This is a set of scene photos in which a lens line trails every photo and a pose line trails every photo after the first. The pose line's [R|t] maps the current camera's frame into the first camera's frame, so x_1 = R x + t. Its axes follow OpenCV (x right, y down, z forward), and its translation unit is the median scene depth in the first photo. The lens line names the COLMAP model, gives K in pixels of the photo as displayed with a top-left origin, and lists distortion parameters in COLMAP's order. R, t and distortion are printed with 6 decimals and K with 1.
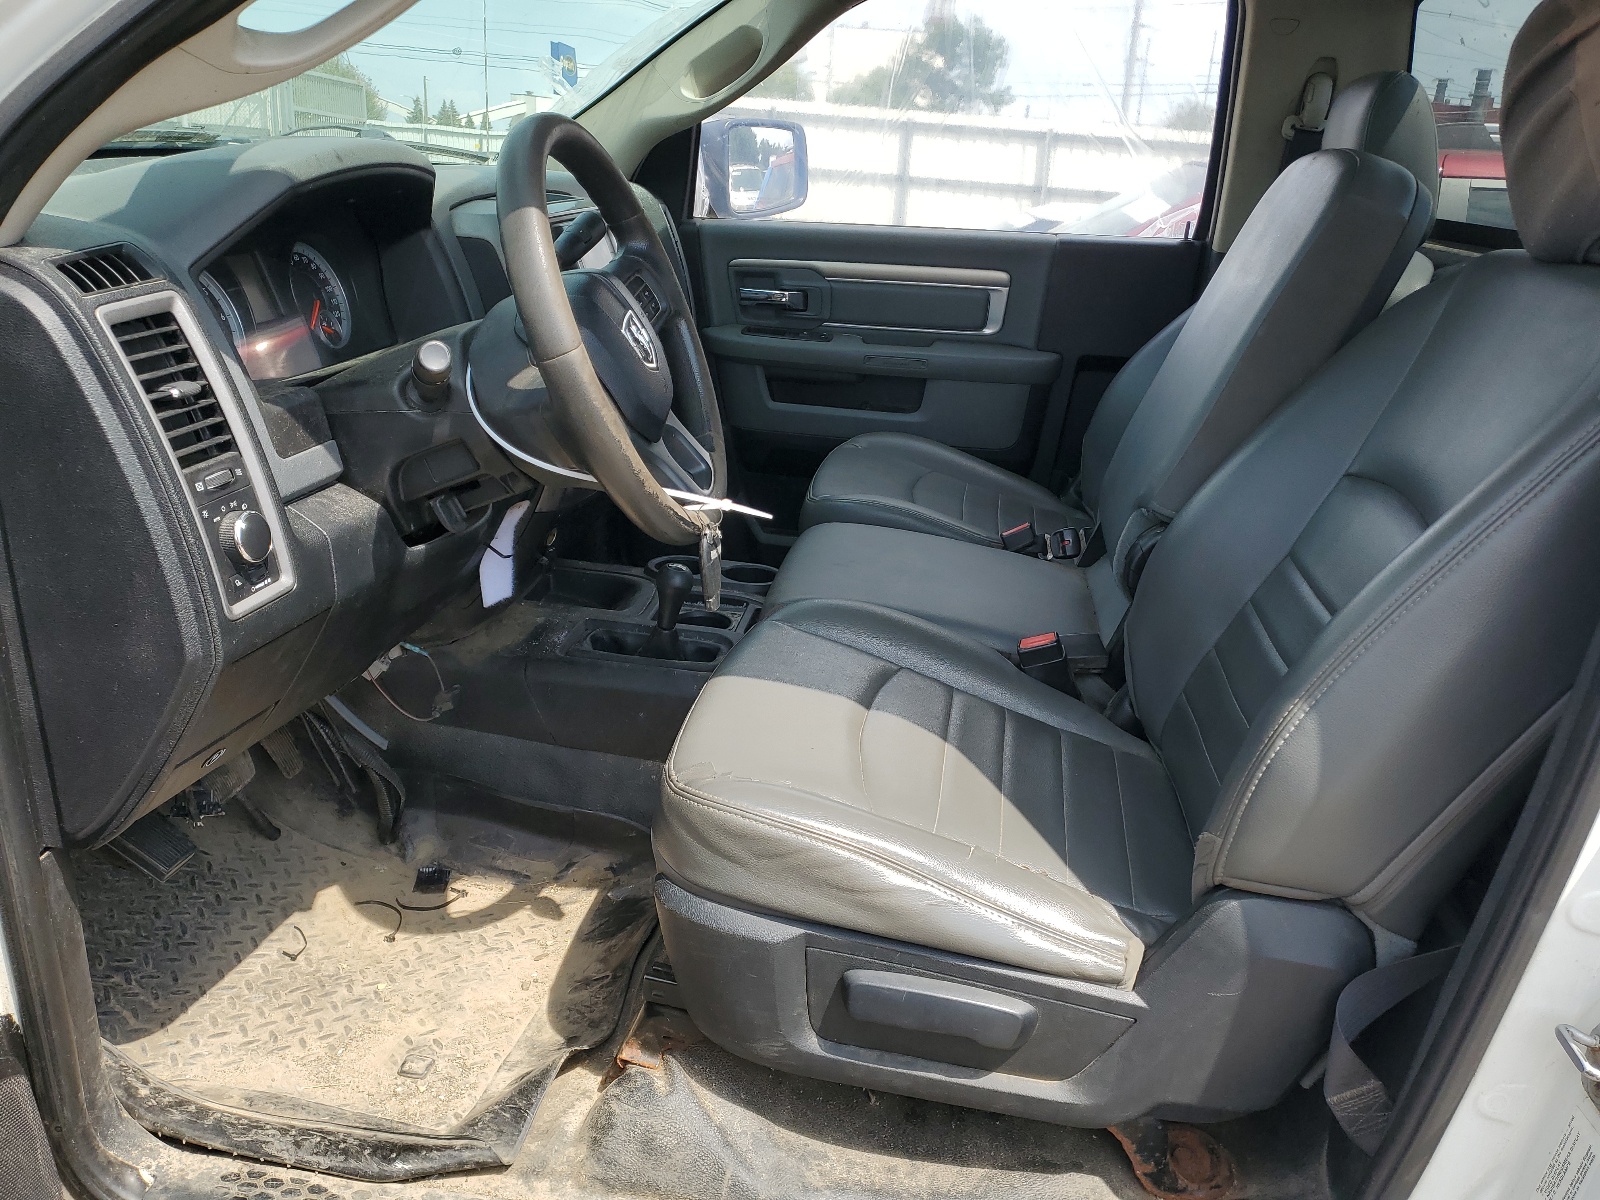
lens RADIAL K [[1237.4, 0, 800.0], [0, 1237.4, 600.0], [0, 0, 1]] dist [-0.006172, -0.000503]
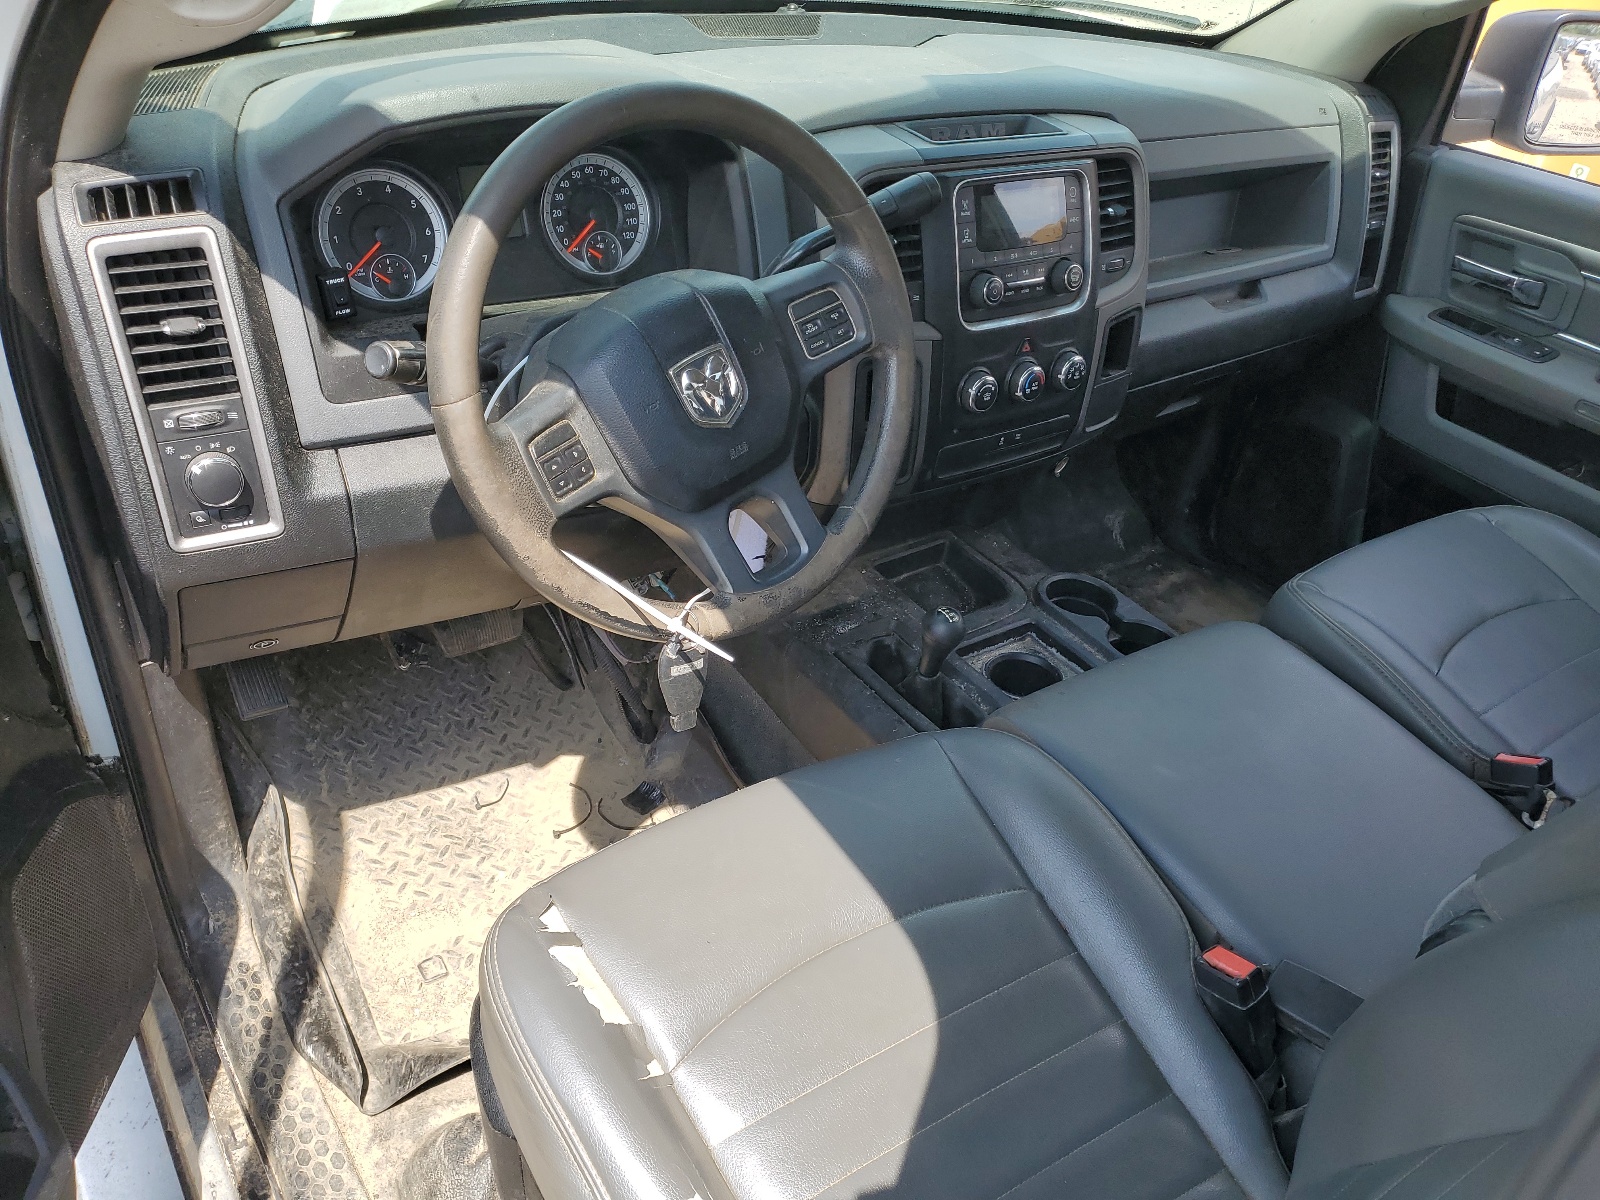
lens RADIAL K [[1237.4, 0, 800.0], [0, 1237.4, 600.0], [0, 0, 1]] dist [-0.006172, -0.000503]
pose [[0.699544, 0.410778, -0.584722, 0.430419], [-0.313601, 0.911733, 0.265326, -0.312010], [0.642100, -0.002238, 0.766618, 0.430243]]
